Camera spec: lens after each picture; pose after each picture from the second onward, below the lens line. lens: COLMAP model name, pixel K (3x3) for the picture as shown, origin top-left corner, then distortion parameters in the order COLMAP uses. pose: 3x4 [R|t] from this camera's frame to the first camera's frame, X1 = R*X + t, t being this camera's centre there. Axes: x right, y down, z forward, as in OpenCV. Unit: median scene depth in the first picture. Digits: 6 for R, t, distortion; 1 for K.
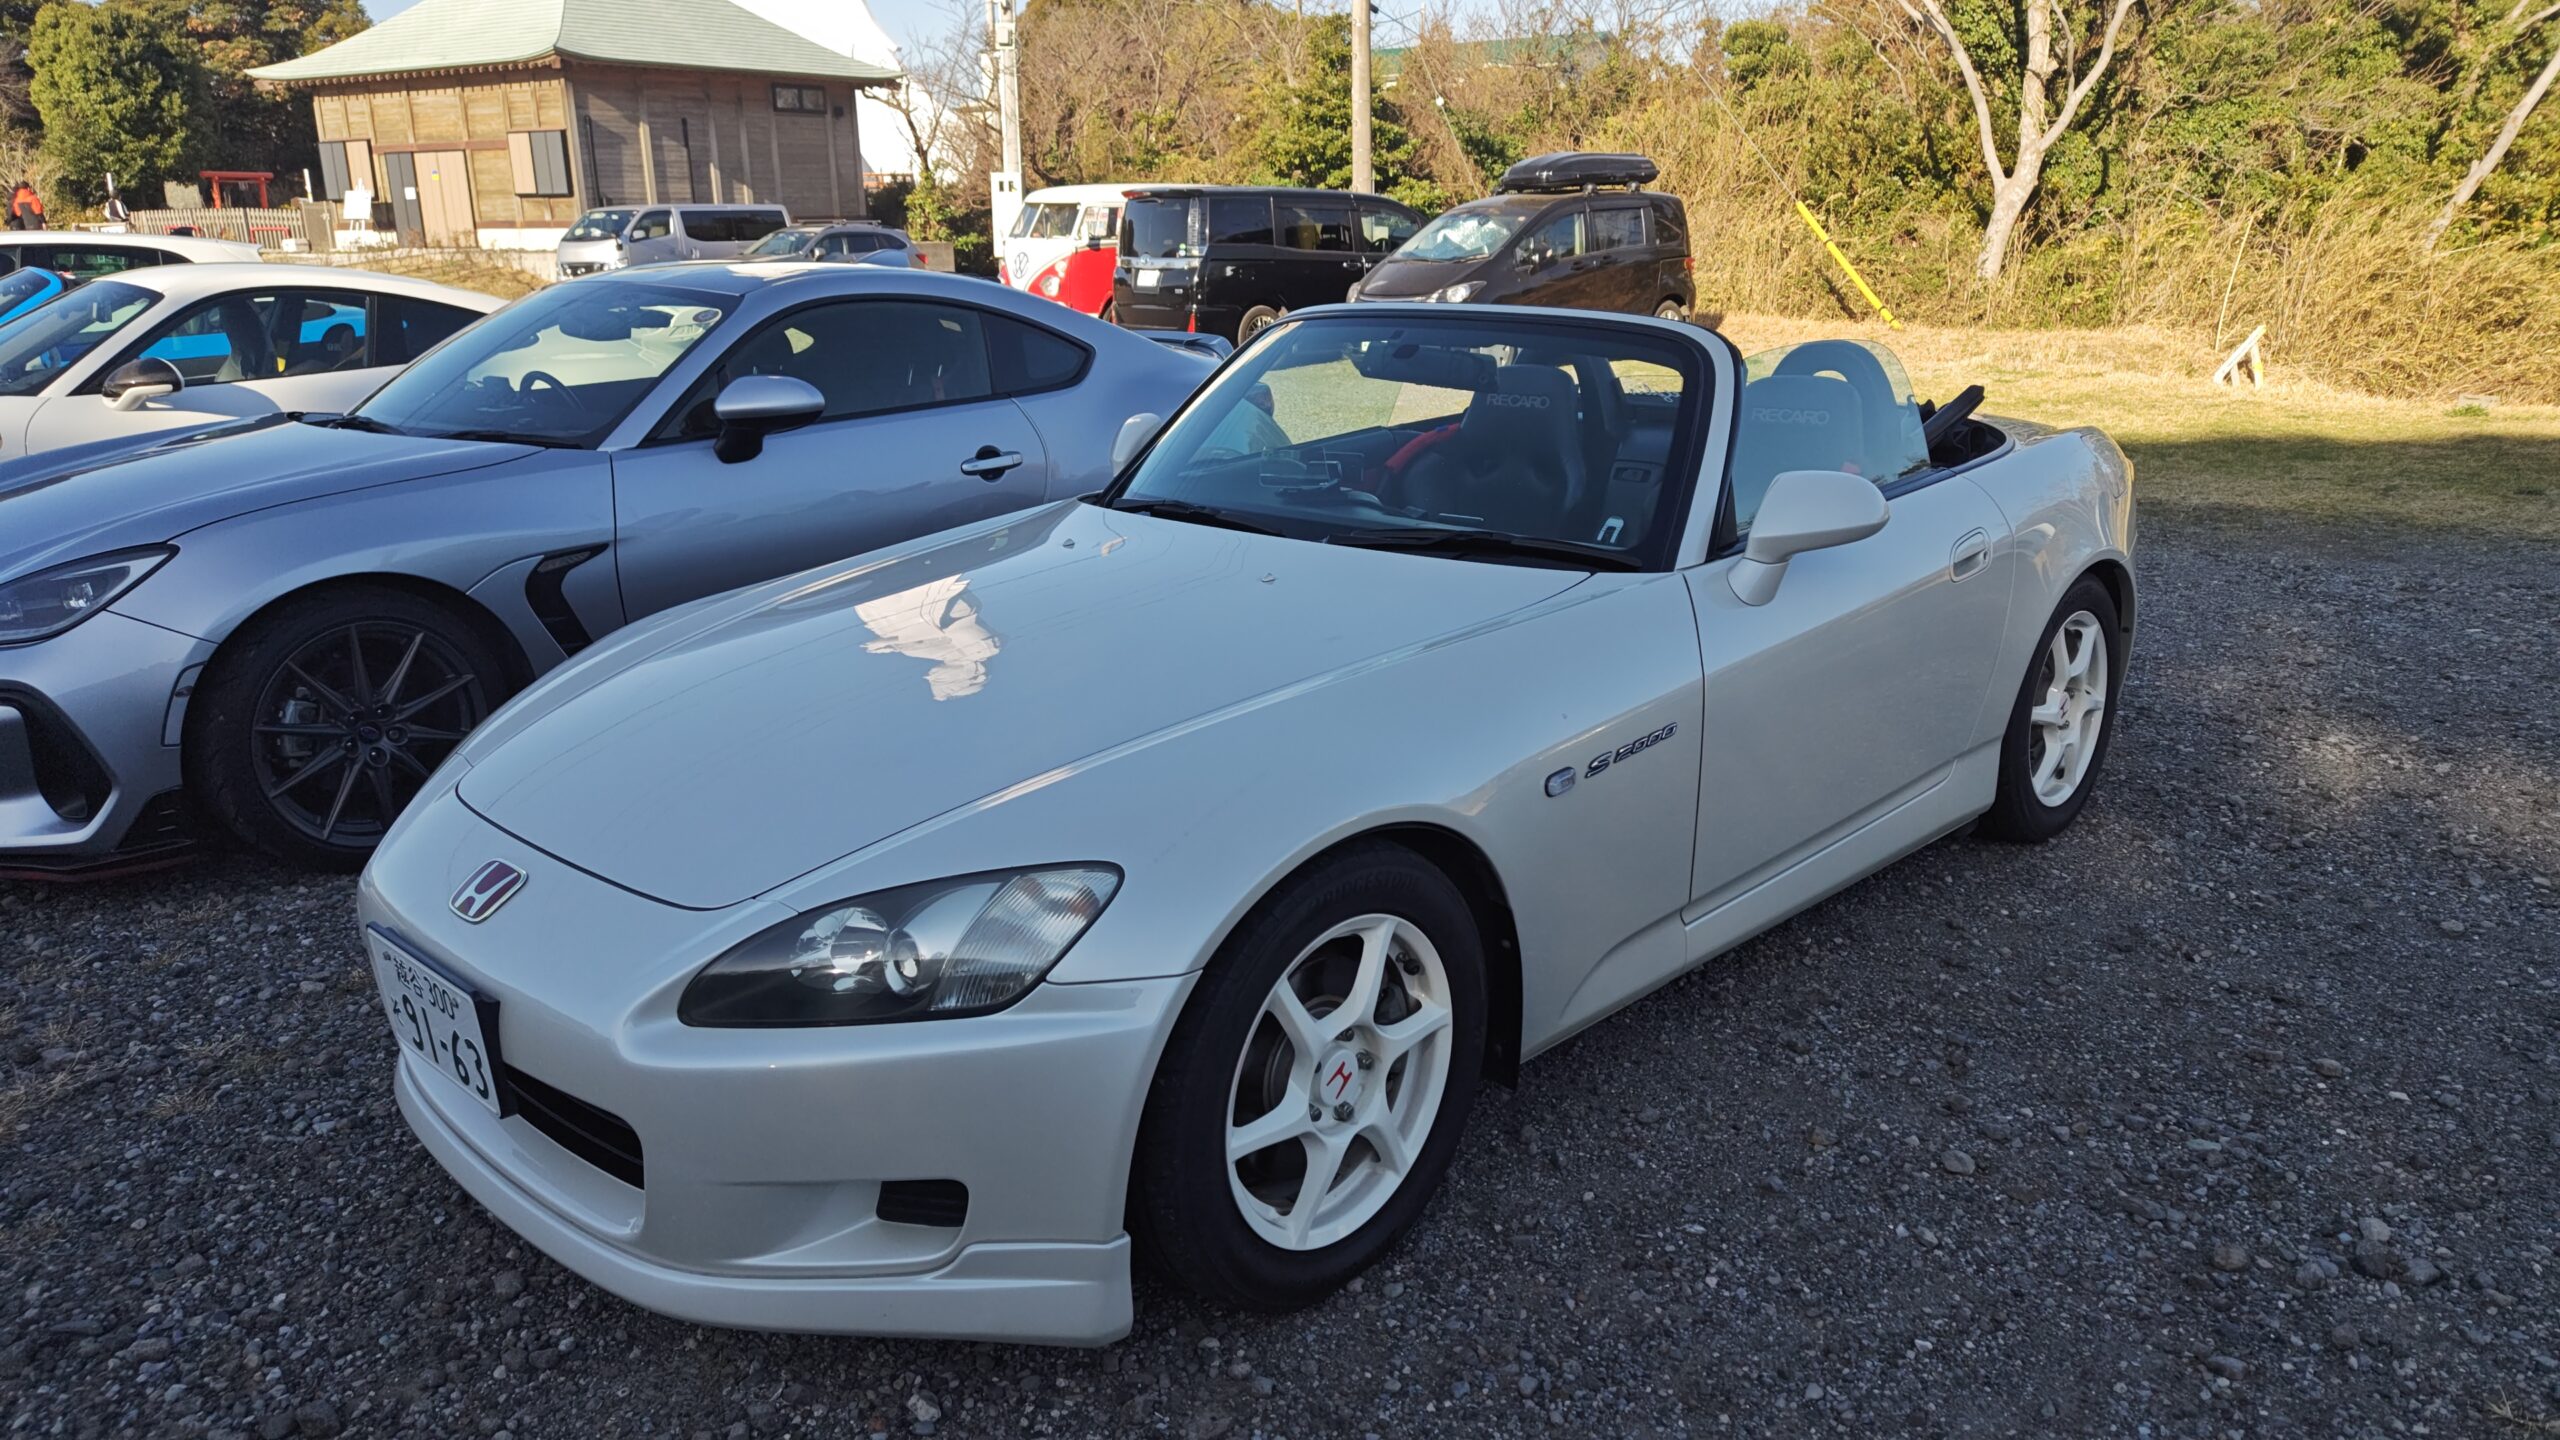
lens RADIAL K [[1717.9, 0, 1280.0], [0, 1717.9, 720.0], [0, 0, 1]] dist [0.027955, -0.038054]
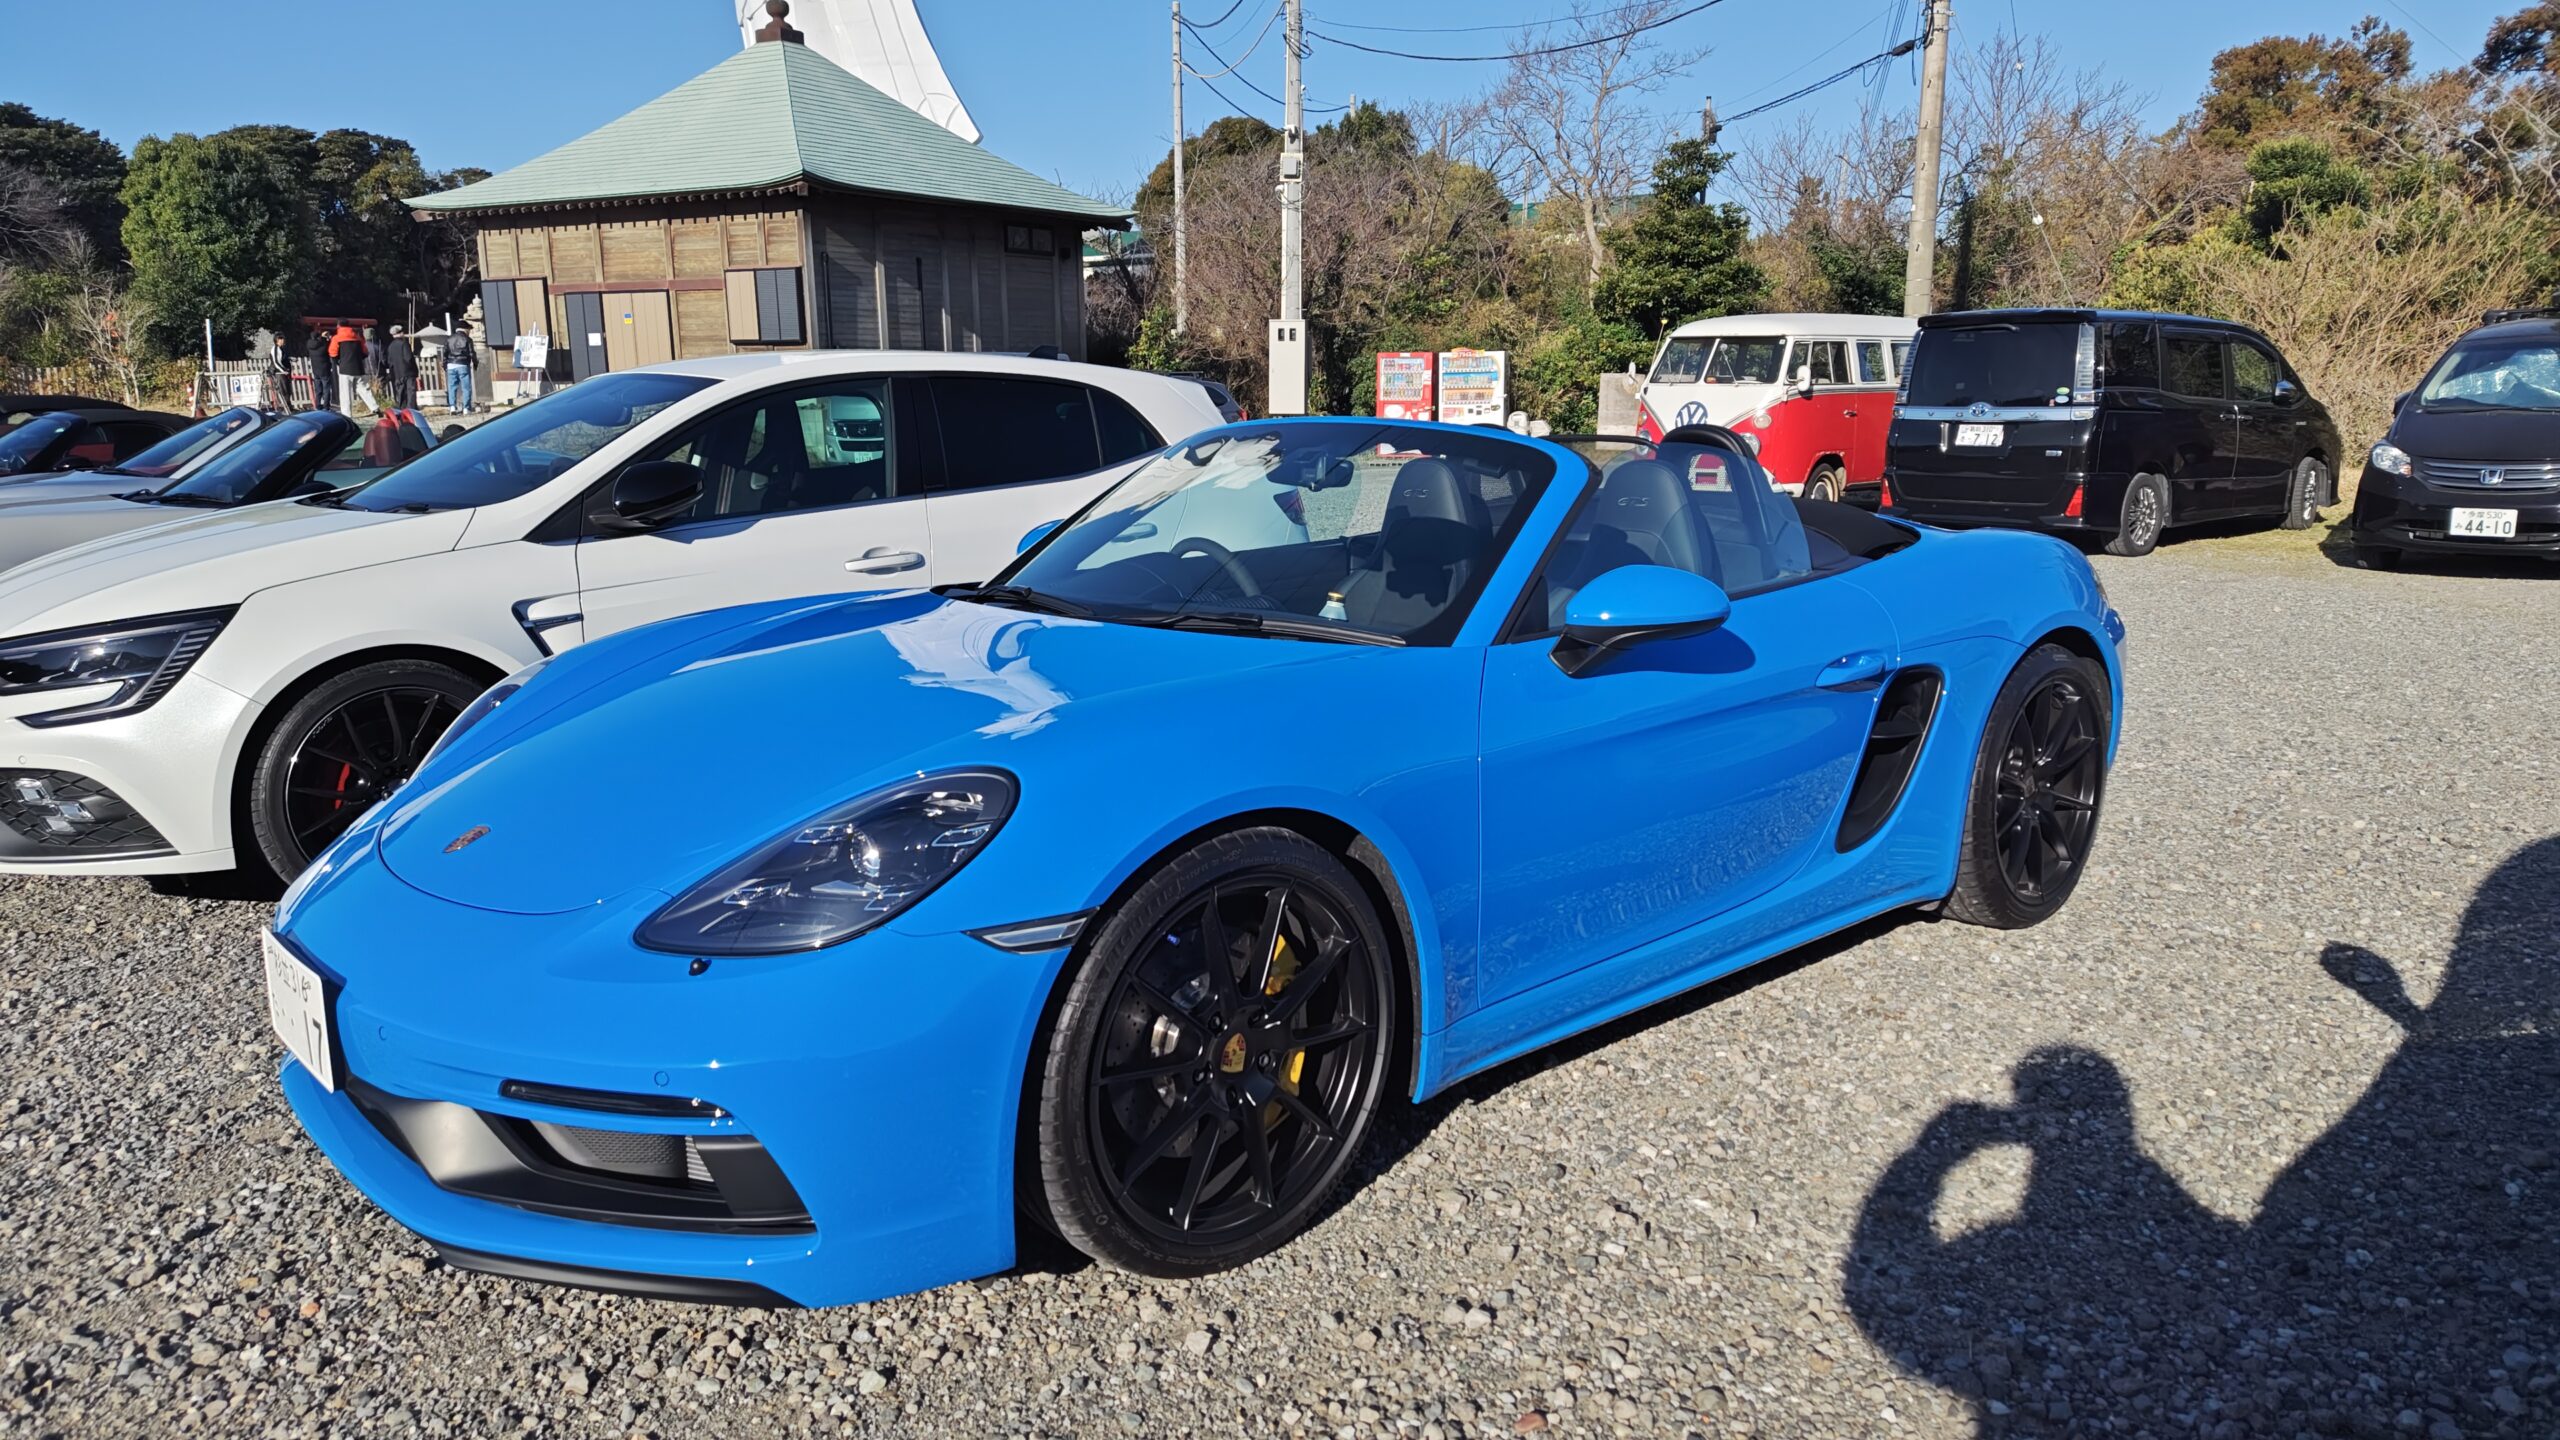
lens RADIAL K [[1700.3, 0, 1280.0], [0, 1700.3, 720.0], [0, 0, 1]] dist [0.074883, -0.120348]
pose [[0.999680, -0.003406, 0.025079, -0.190770], [0.005569, 0.996220, -0.086684, -0.040643], [-0.024689, 0.086796, 0.995920, 0.157690]]
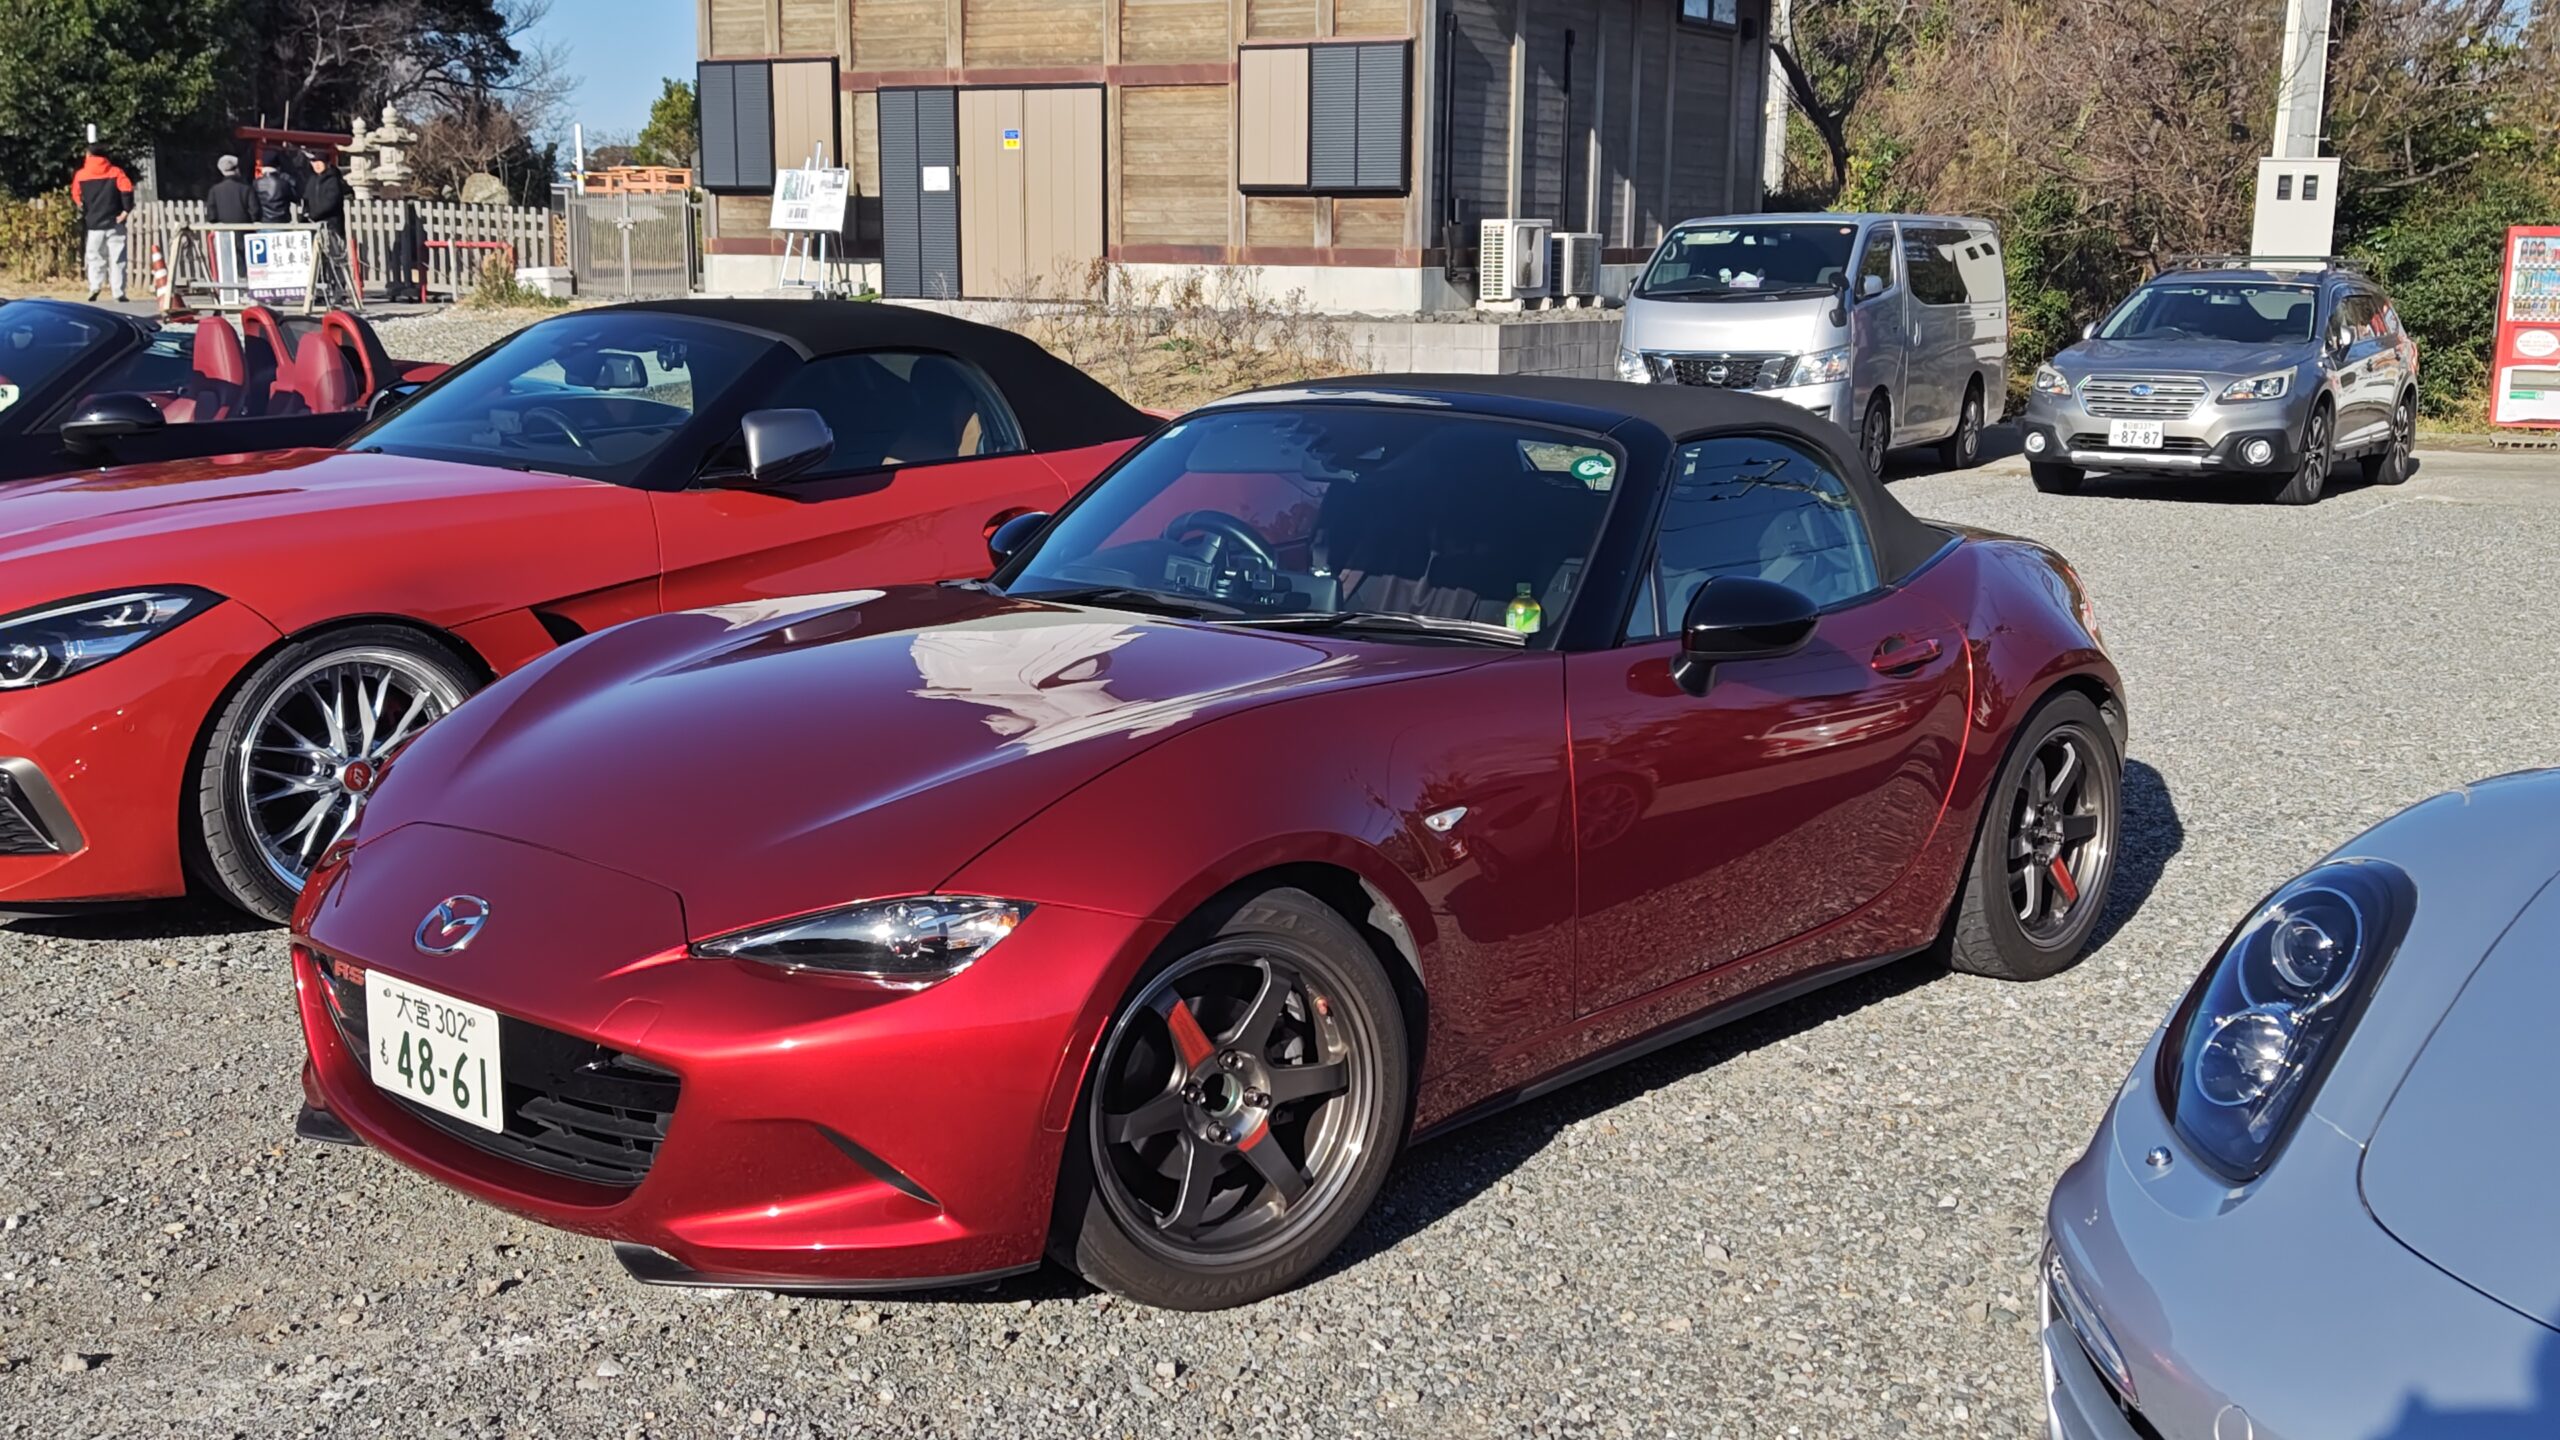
lens RADIAL K [[2622.4, 0, 1280.0], [0, 2622.4, 720.0], [0, 0, 1]] dist [0.118761, -0.231573]
pose [[0.999670, 0.023933, -0.009302, -0.421894], [-0.024821, 0.993465, -0.111404, -0.095728], [0.006575, 0.111598, 0.993732, 0.350382]]
